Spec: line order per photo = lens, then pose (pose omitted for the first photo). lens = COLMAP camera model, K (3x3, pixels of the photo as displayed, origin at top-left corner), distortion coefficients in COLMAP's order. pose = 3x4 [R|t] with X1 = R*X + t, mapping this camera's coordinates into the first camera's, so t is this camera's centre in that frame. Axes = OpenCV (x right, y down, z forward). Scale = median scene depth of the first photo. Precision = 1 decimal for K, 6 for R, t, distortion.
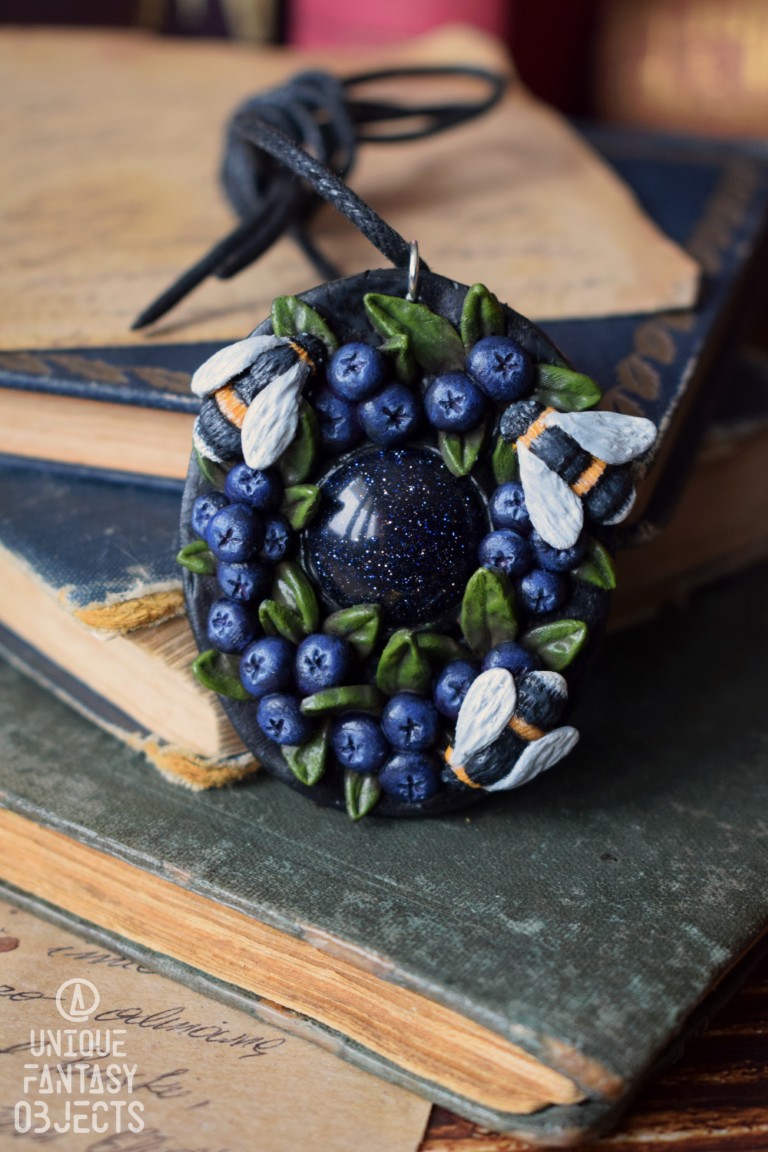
lens RADIAL K [[2264.2, 0, 383.0], [0, 2264.2, 577.1], [0, 0, 1]] dist [0.068796, 0.000000]
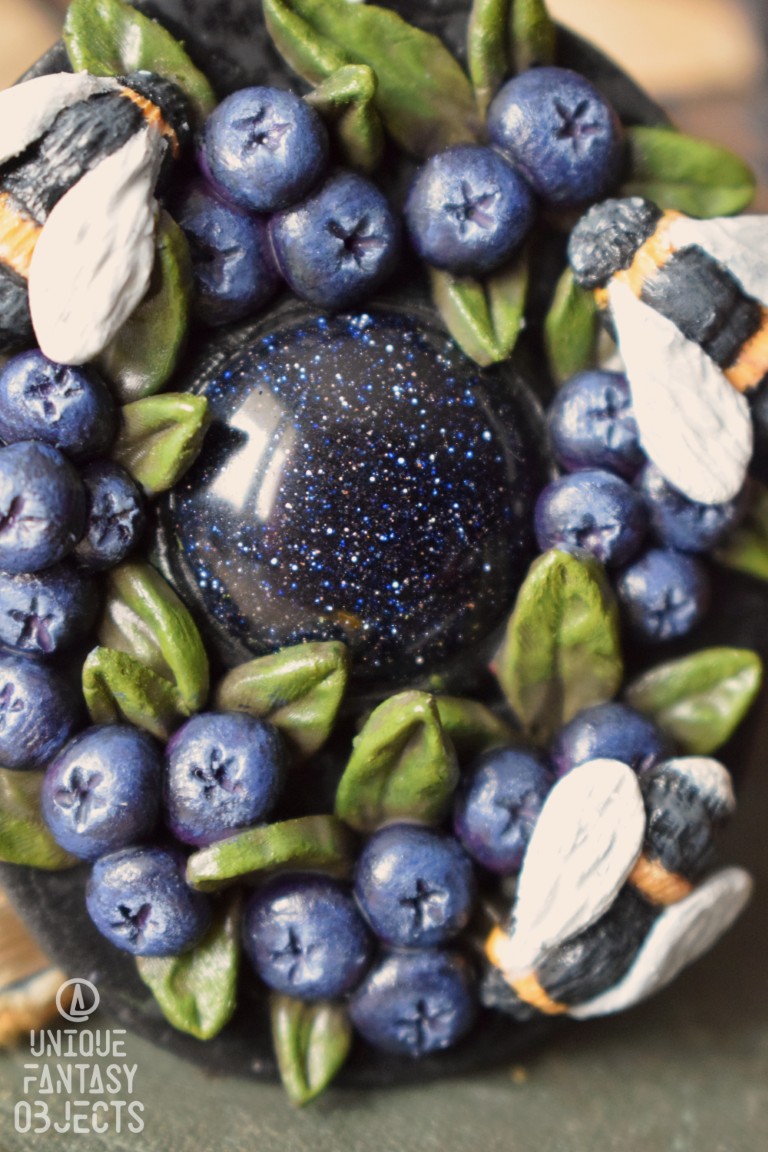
lens RADIAL K [[2579.8, 0, 385.4], [0, 2579.8, 574.3], [0, 0, 1]] dist [0.058657, 0.000000]
pose [[0.976229, -0.056811, 0.209164, -0.103741], [0.060258, 0.998131, -0.010142, 0.003961], [-0.208197, 0.022505, 0.977828, 0.474512]]
